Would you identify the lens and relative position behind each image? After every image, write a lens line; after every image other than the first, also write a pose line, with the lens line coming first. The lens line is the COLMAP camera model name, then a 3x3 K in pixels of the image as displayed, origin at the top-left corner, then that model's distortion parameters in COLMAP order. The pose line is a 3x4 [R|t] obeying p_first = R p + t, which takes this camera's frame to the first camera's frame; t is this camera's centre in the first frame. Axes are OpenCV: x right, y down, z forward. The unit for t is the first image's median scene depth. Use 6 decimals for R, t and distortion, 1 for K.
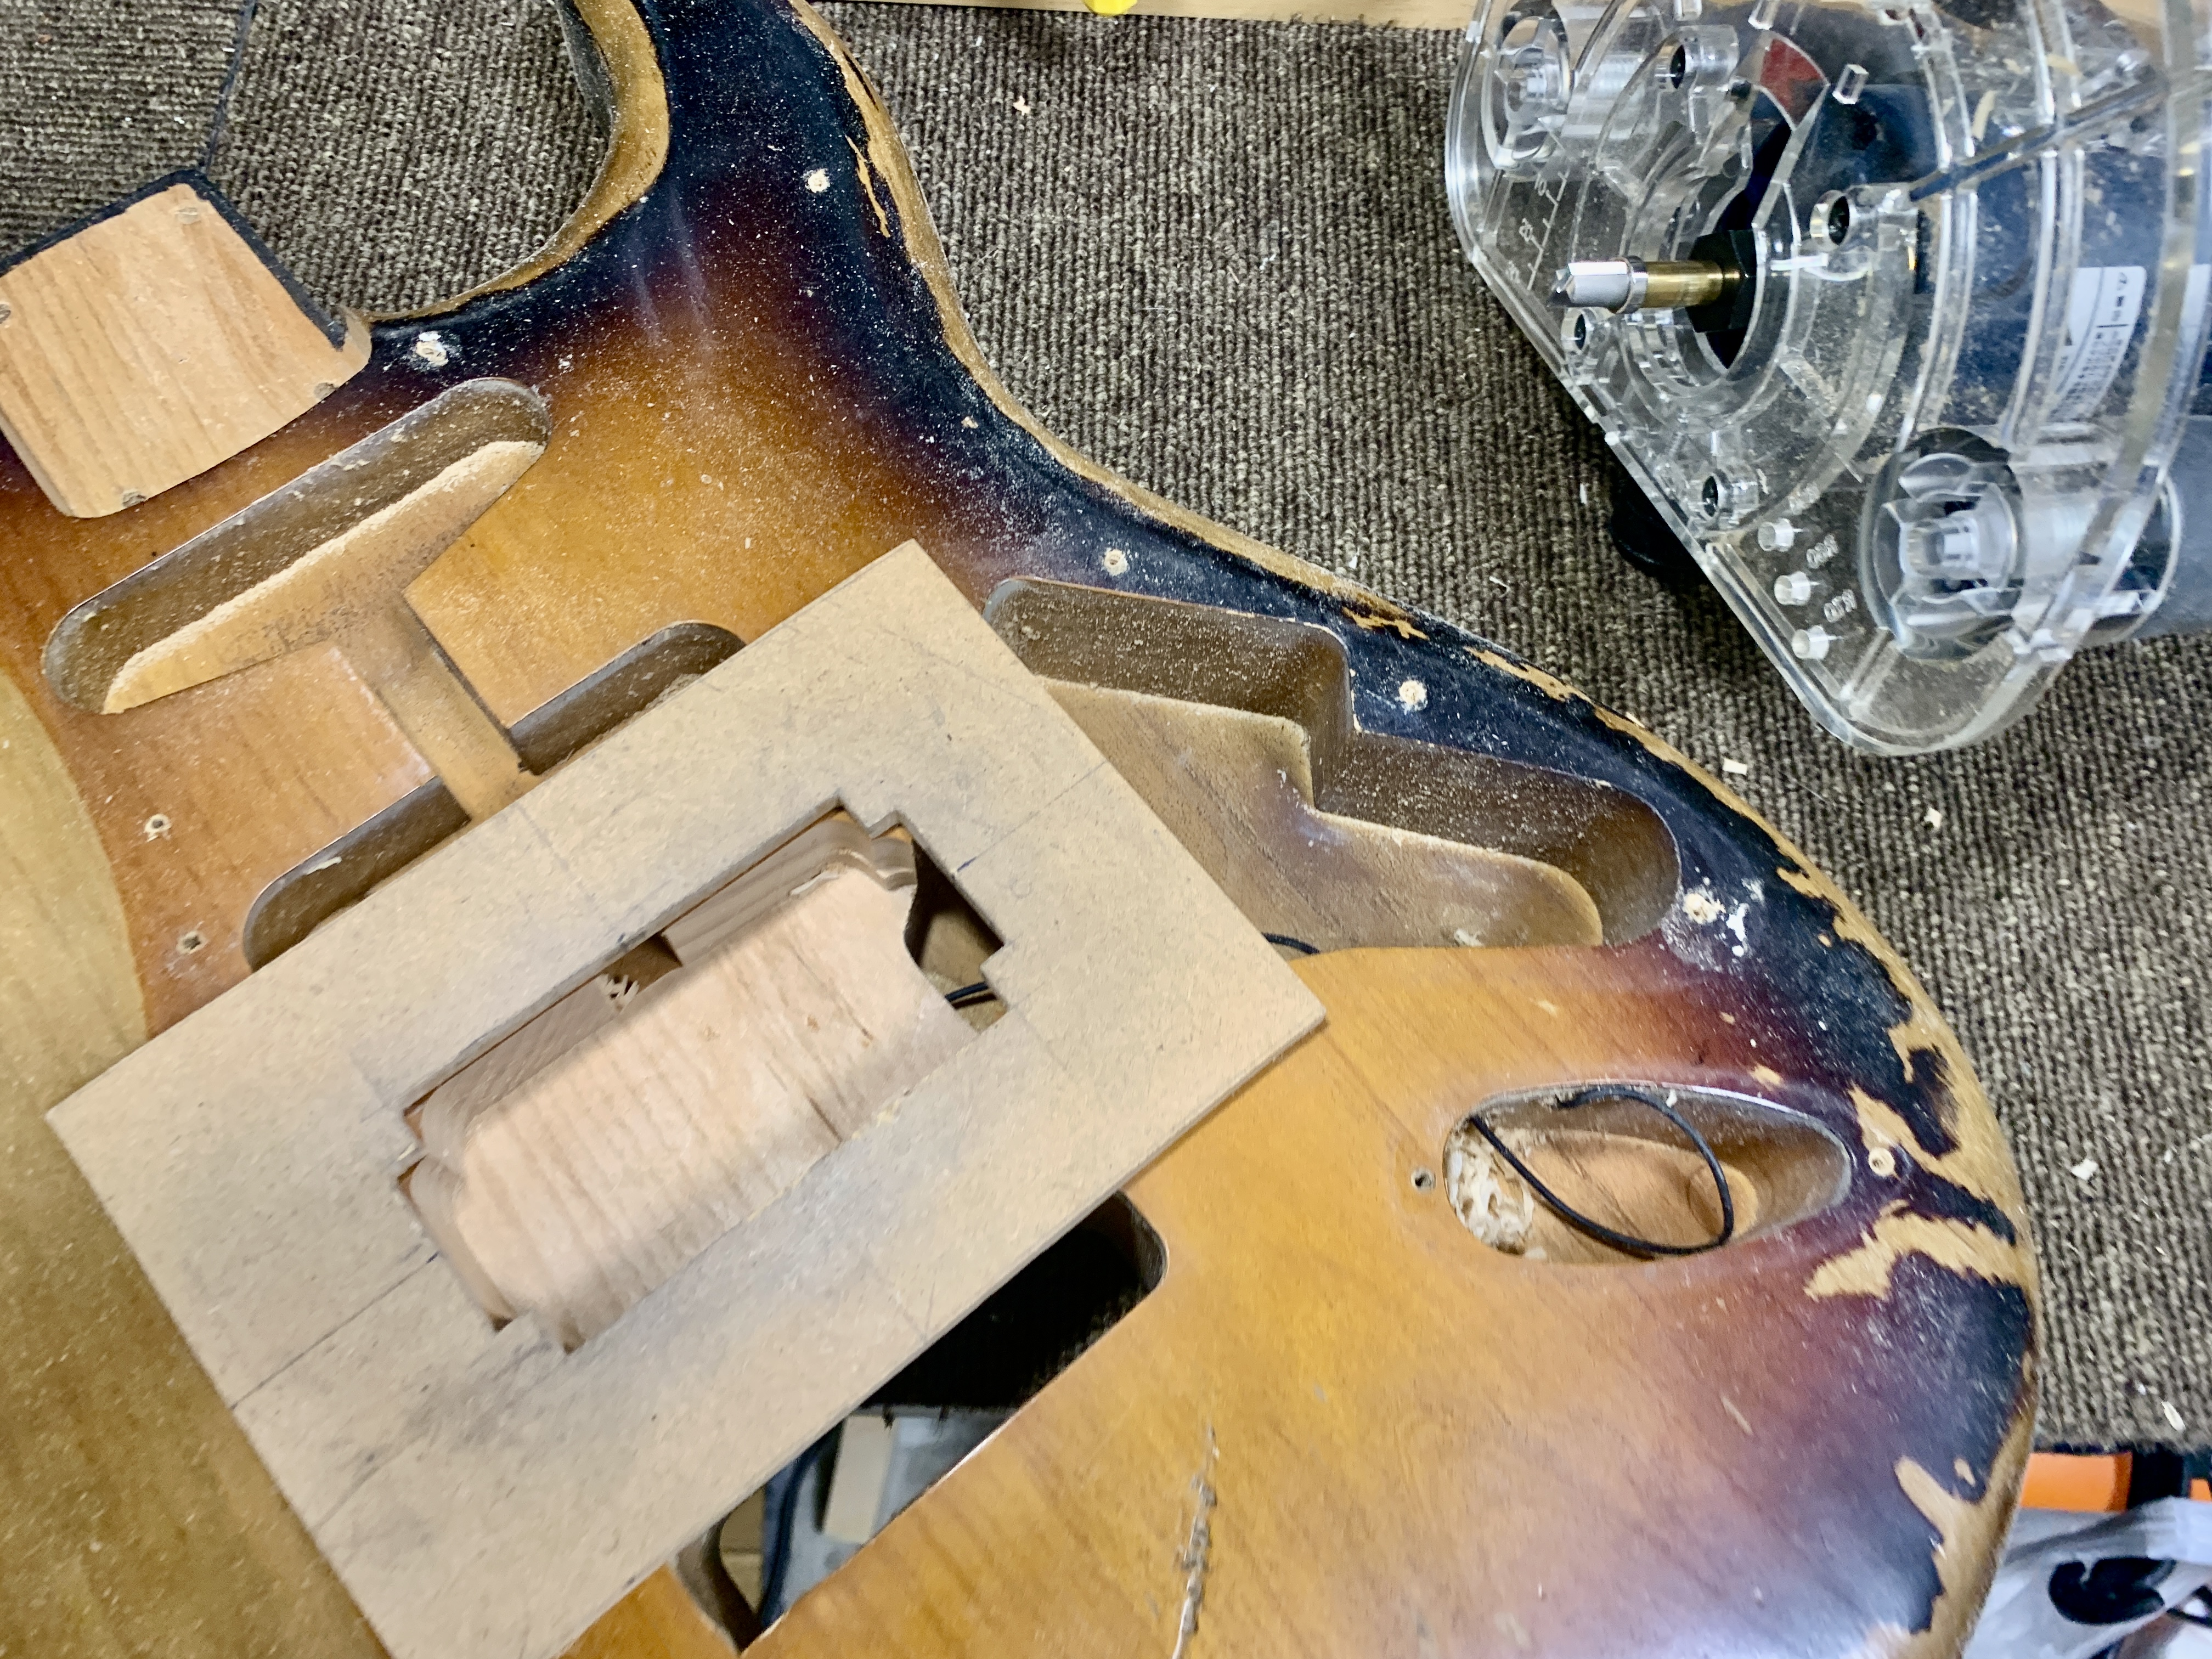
lens RADIAL K [[1845.0, 0, 1113.9], [0, 1845.0, 788.5], [0, 0, 1]] dist [-0.005908, 0.003816]
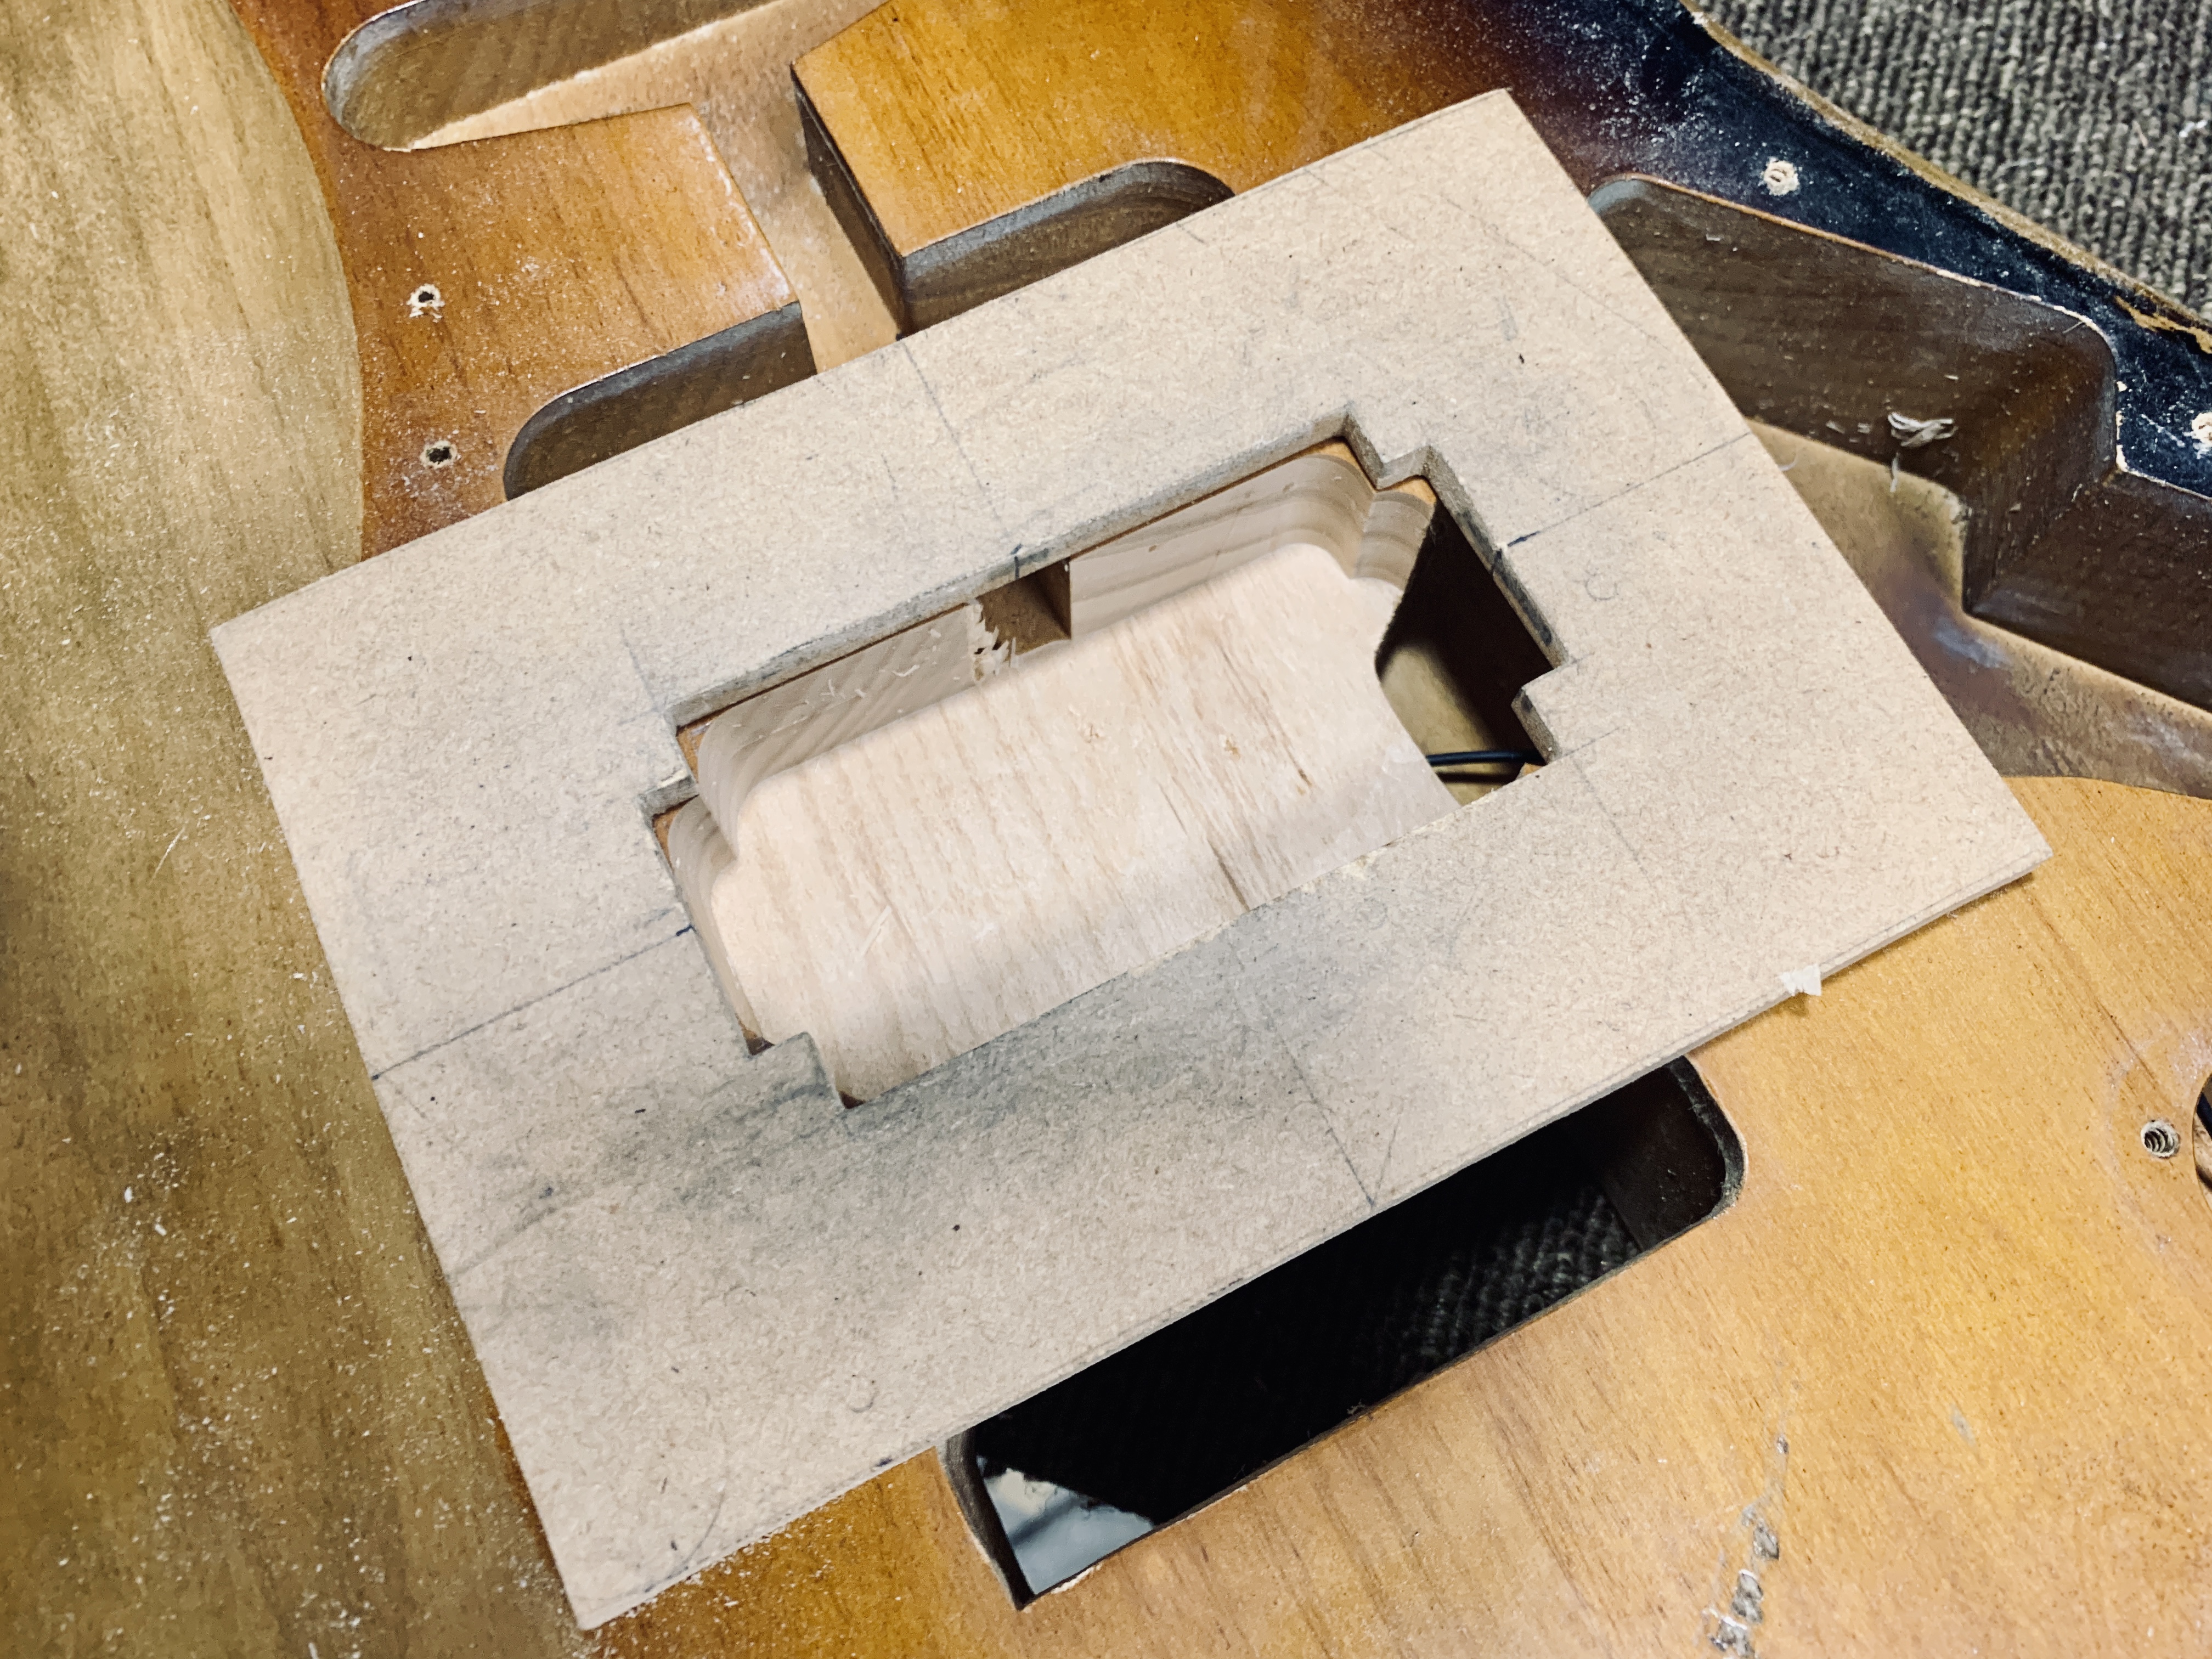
lens RADIAL K [[1845.0, 0, 1113.9], [0, 1845.0, 788.5], [0, 0, 1]] dist [-0.005908, 0.003816]
pose [[0.972750, 0.190097, -0.132743, -0.118332], [-0.184821, 0.981442, 0.051114, 0.122815], [0.139996, -0.025187, 0.989832, 0.307931]]
